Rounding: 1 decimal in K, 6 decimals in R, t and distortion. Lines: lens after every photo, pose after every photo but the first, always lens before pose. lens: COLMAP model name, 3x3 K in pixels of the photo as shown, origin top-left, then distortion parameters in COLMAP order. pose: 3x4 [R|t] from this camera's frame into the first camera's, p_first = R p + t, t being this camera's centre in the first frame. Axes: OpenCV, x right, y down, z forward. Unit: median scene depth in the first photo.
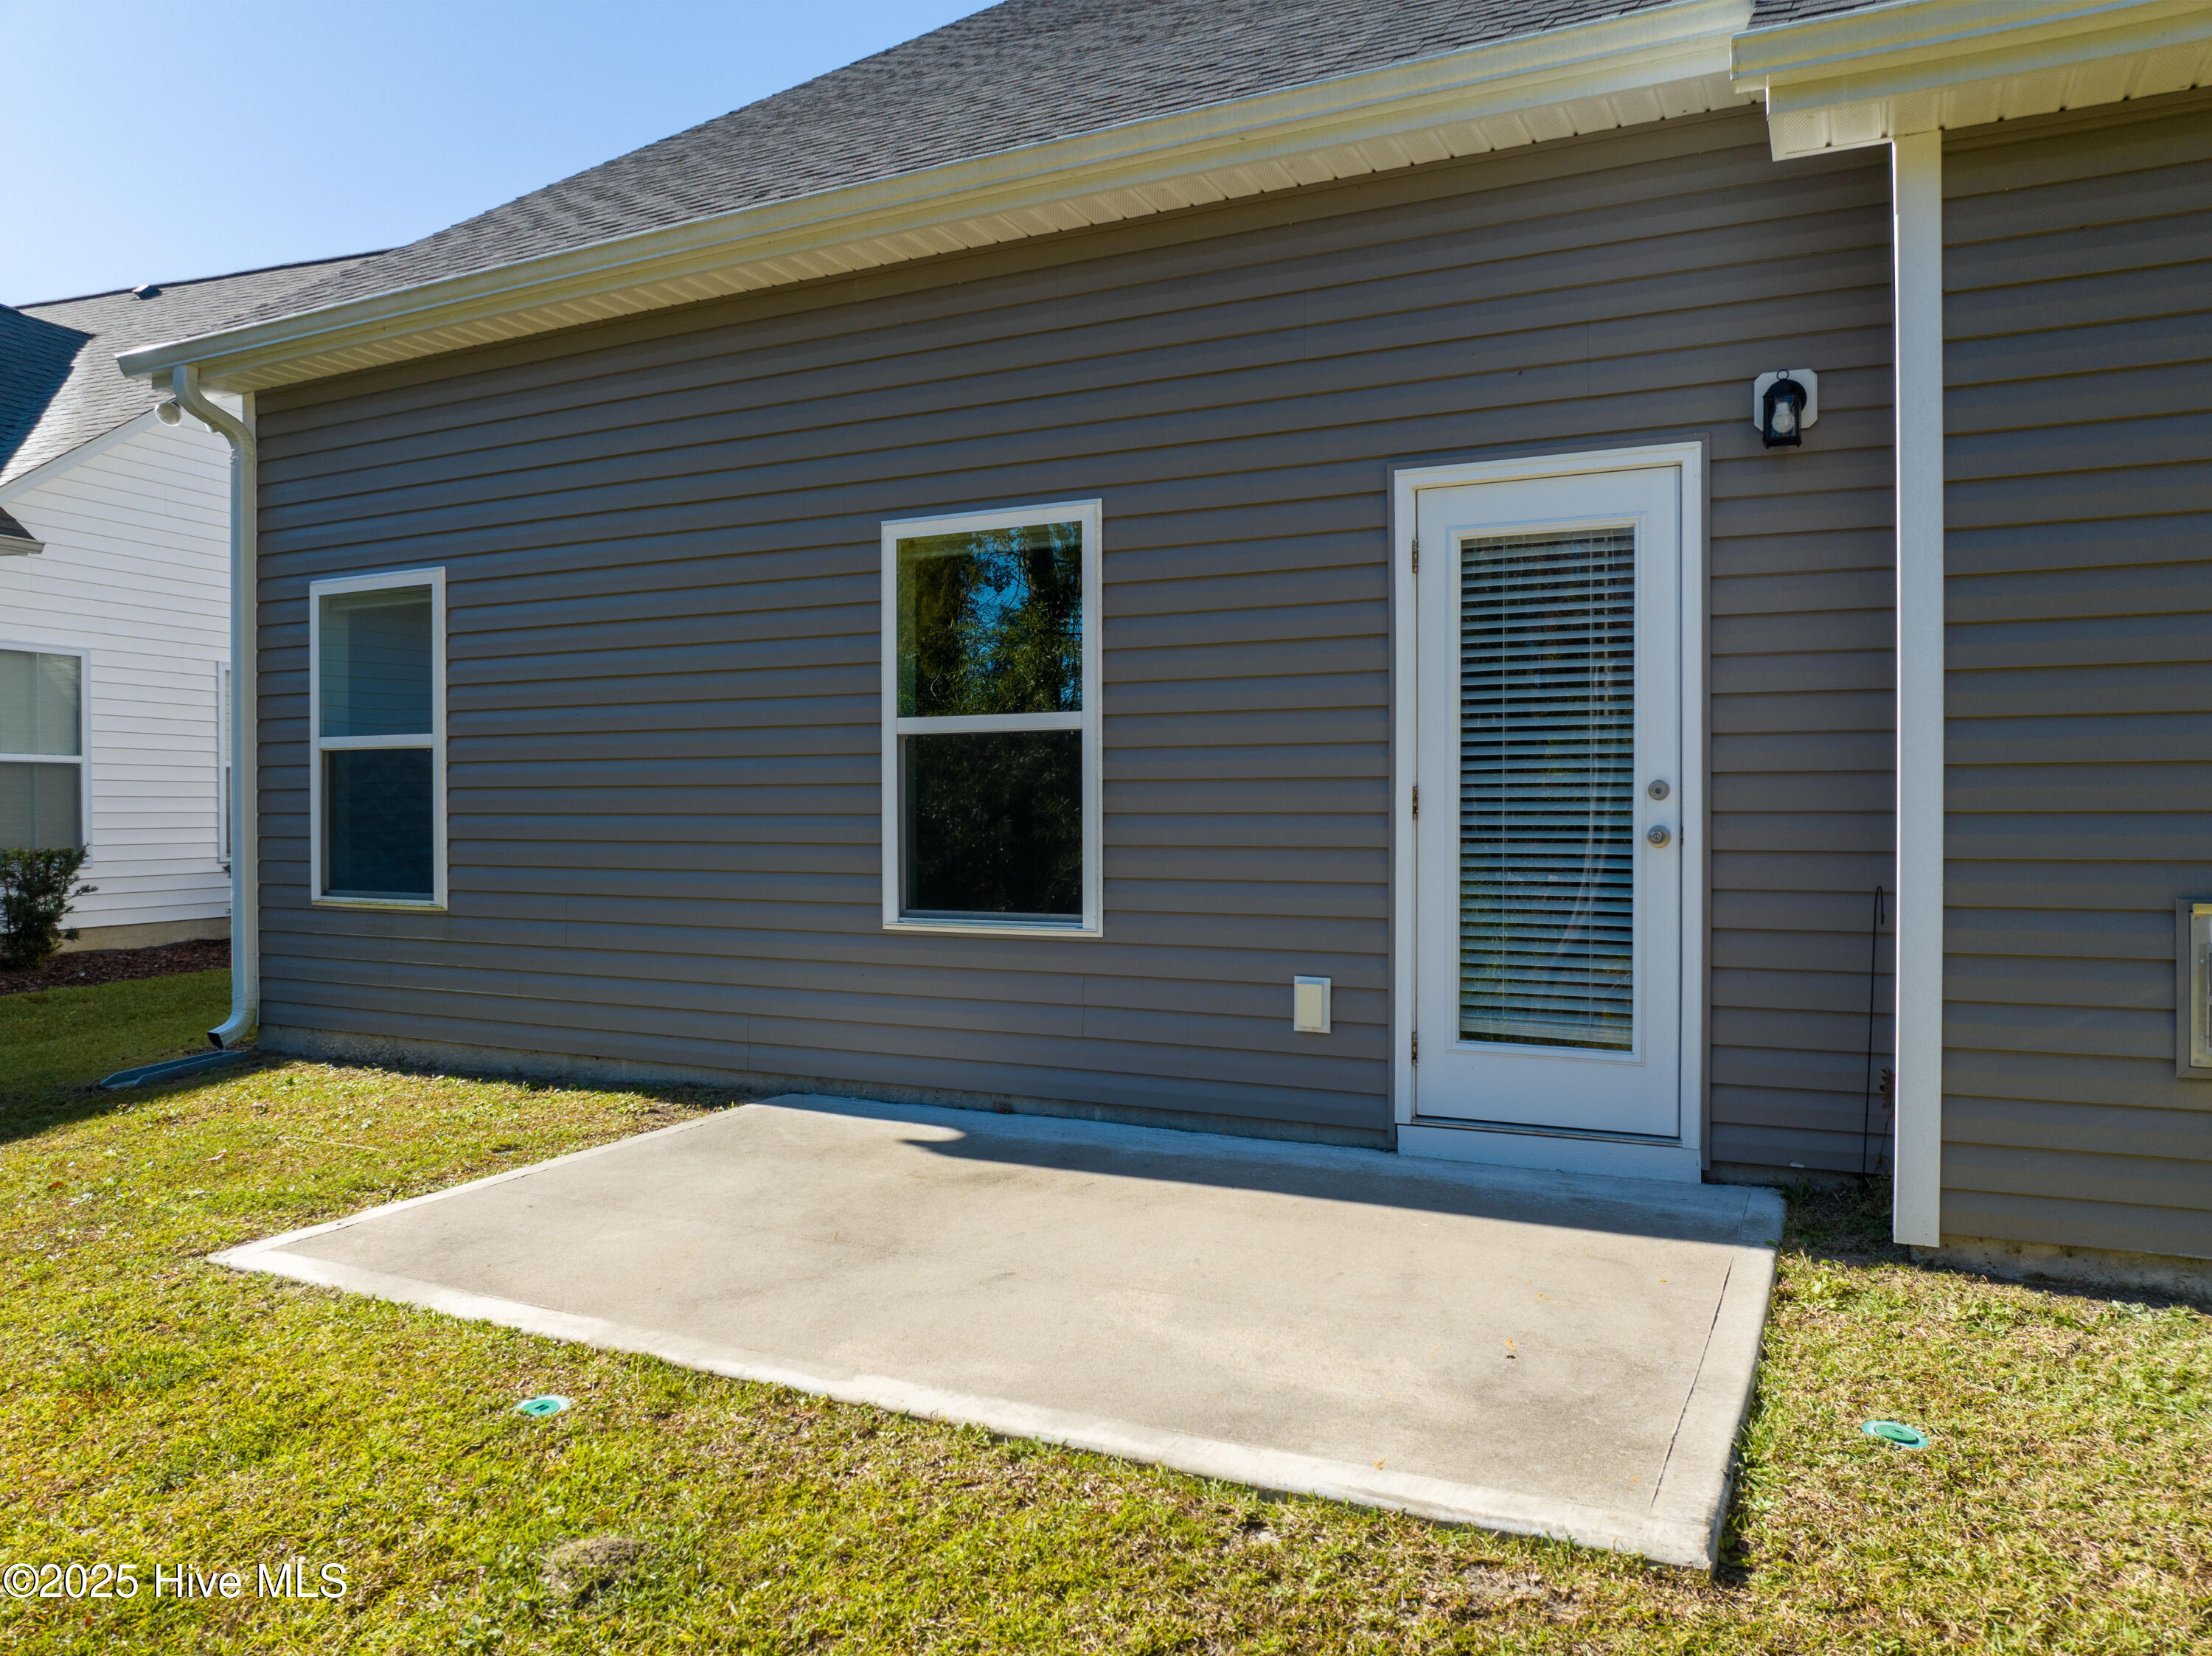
lens RADIAL K [[1559.4, 0, 1106.0], [0, 1559.4, 828.0], [0, 0, 1]] dist [-0.031385, 0.000933]
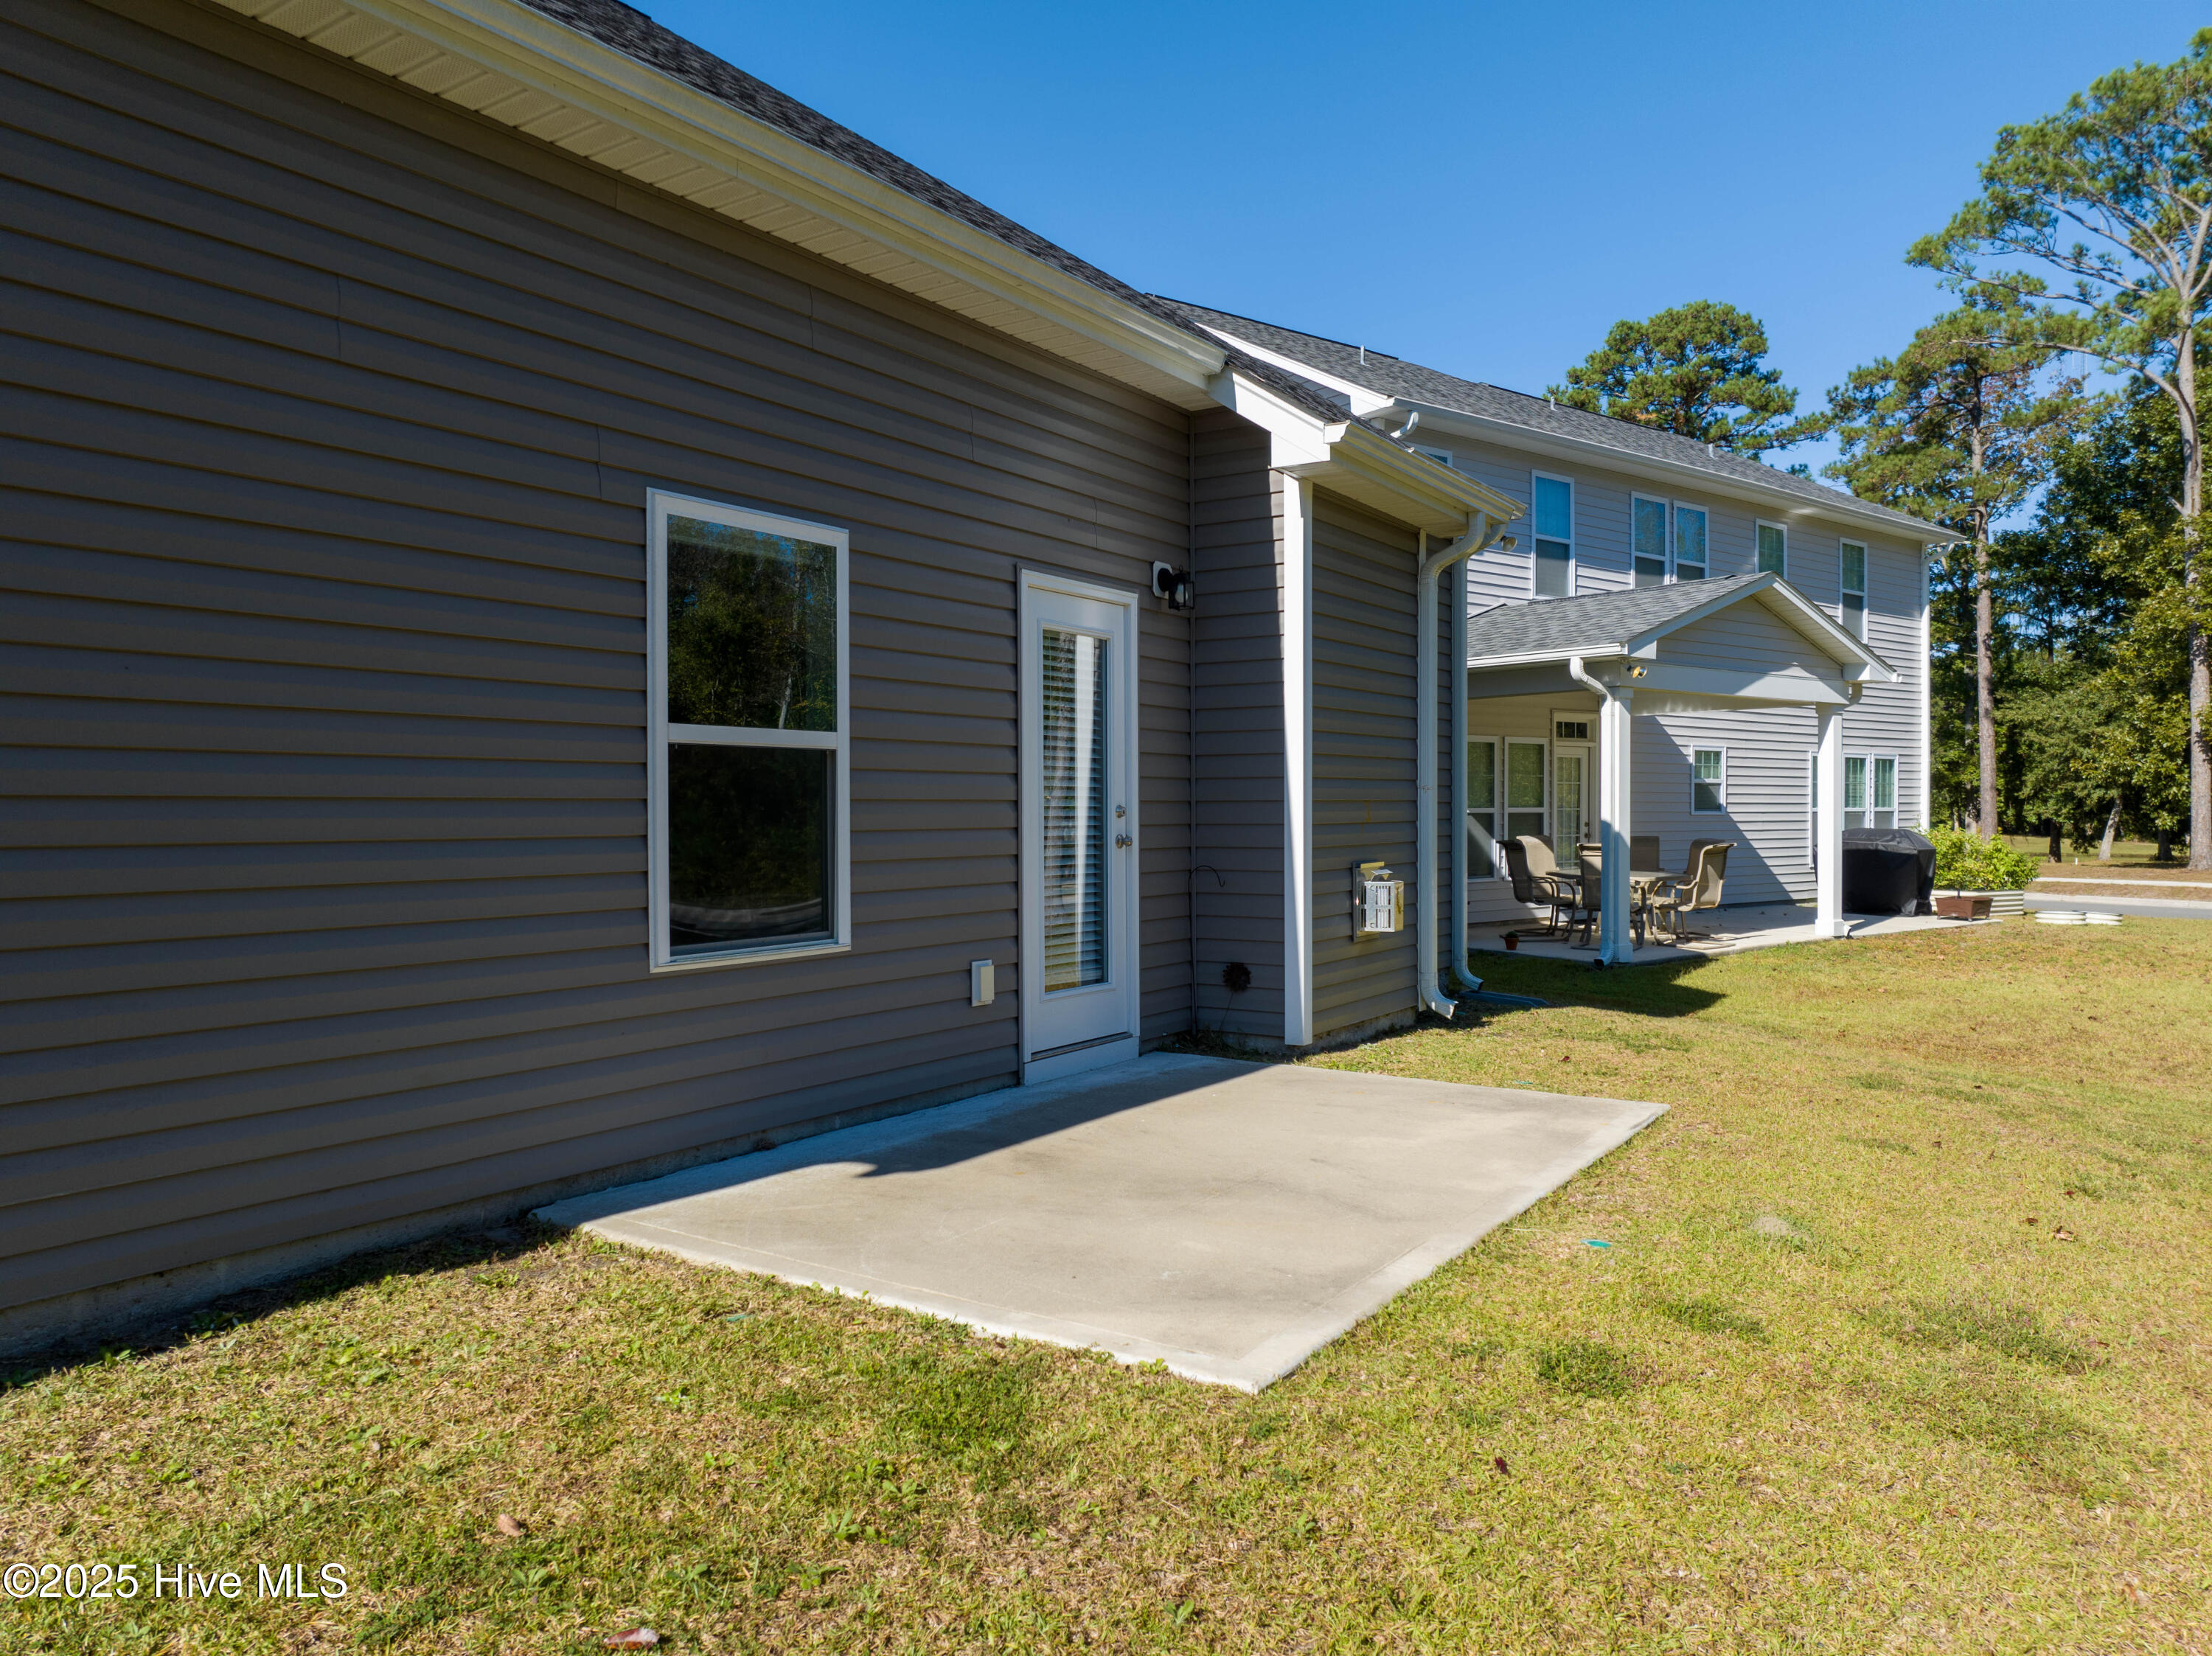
lens RADIAL K [[1559.4, 0, 1106.0], [0, 1559.4, 828.0], [0, 0, 1]] dist [-0.031385, 0.000933]
pose [[0.113780, -0.010087, 0.993455, -1.020143], [0.015594, 0.999843, 0.008366, -0.018003], [-0.993384, 0.014541, 0.113920, 0.710095]]
